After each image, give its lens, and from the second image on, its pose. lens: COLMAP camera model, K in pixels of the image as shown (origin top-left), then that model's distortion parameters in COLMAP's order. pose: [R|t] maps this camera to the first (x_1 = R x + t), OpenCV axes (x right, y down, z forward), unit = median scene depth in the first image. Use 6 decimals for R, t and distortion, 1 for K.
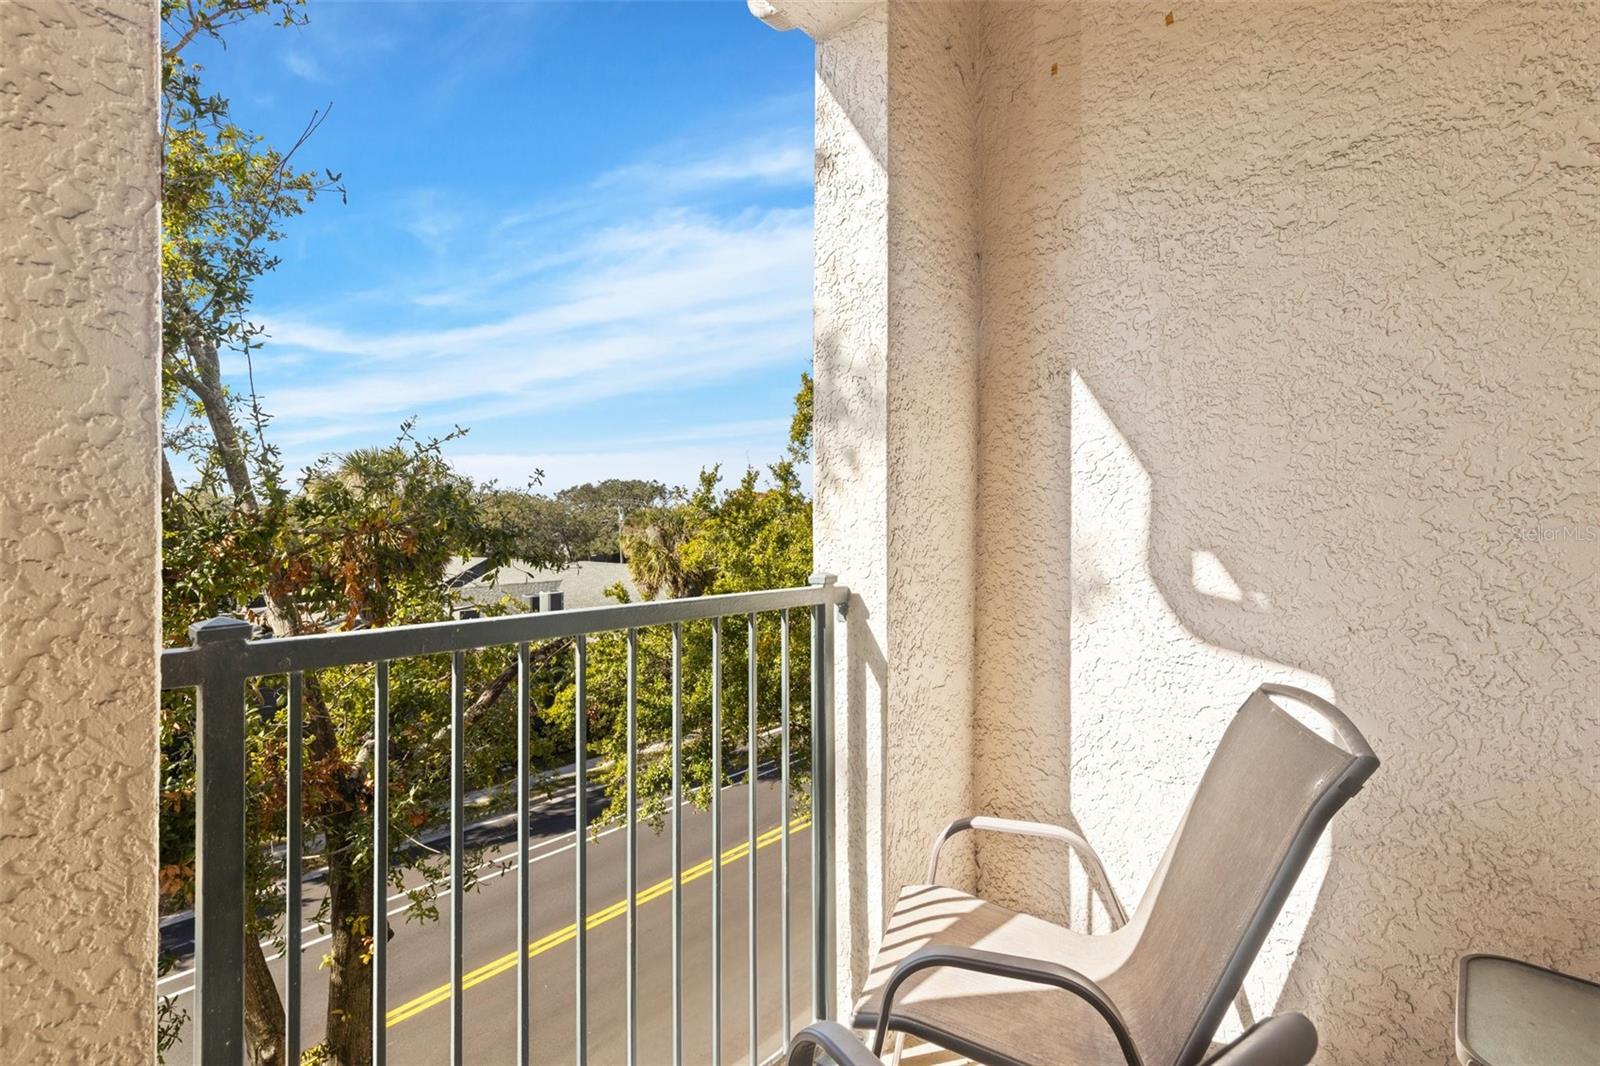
lens RADIAL K [[750.9, 0, 796.7], [0, 750.9, 529.6], [0, 0, 1]] dist [0.003986, 0.000265]
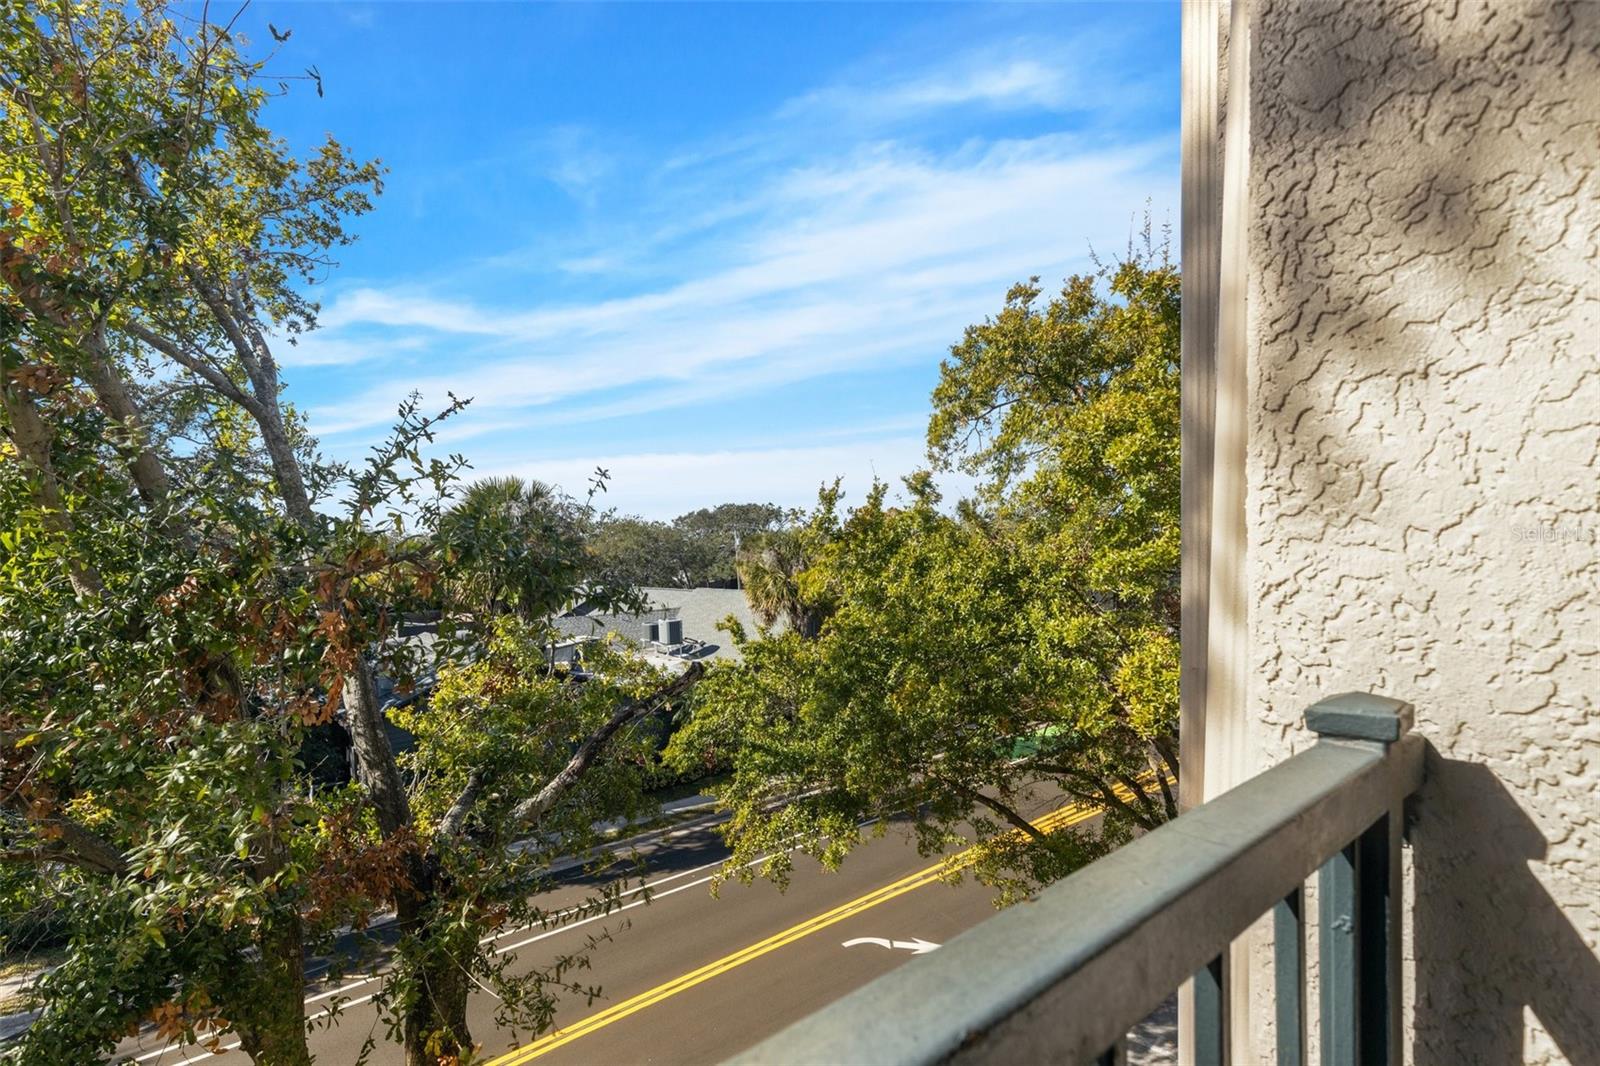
lens RADIAL K [[746.2, 0, 777.1], [0, 746.2, 579.8], [0, 0, 1]] dist [0.004130, -0.000286]
pose [[0.982320, -0.019992, -0.186141, -0.050832], [0.027925, 0.998806, 0.040092, -0.001758], [0.185117, -0.044581, 0.981705, 0.292769]]
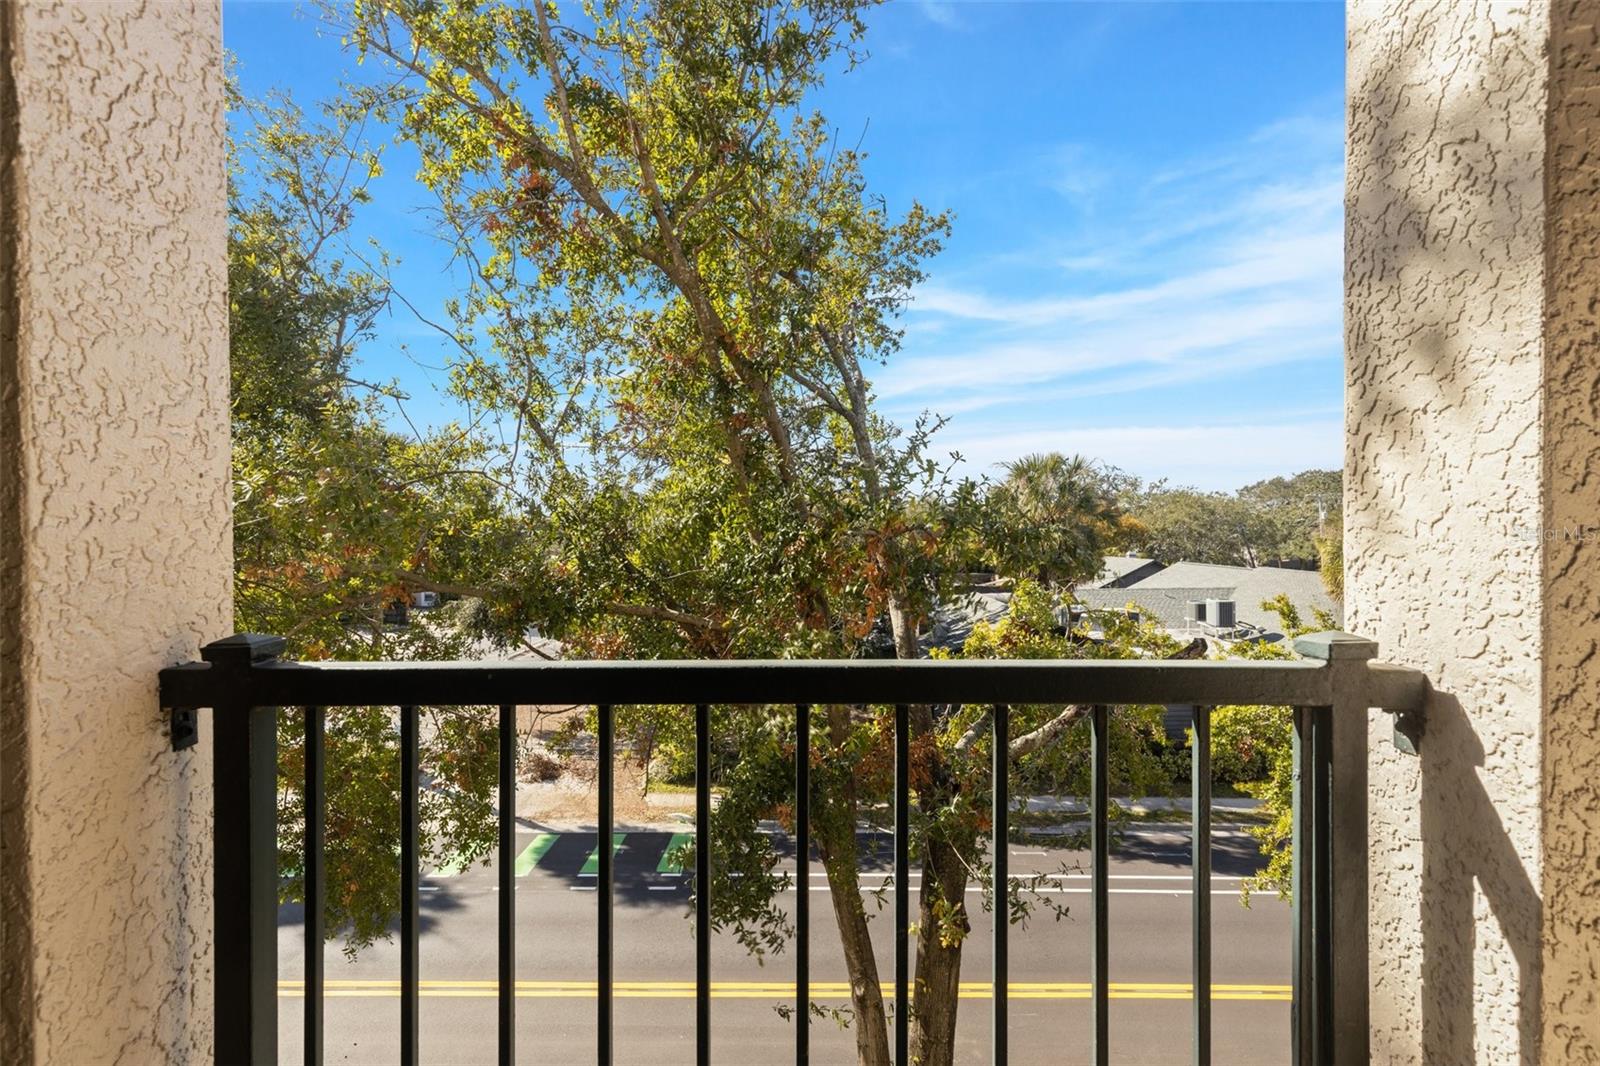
lens RADIAL K [[720.4, 0, 800.9], [0, 720.4, 537.4], [0, 0, 1]] dist [0.002381, -0.000076]
pose [[0.634498, 0.007287, -0.772890, 0.069596], [0.000211, 0.999954, 0.009600, -0.000273], [0.772925, -0.006254, 0.634467, 0.219178]]
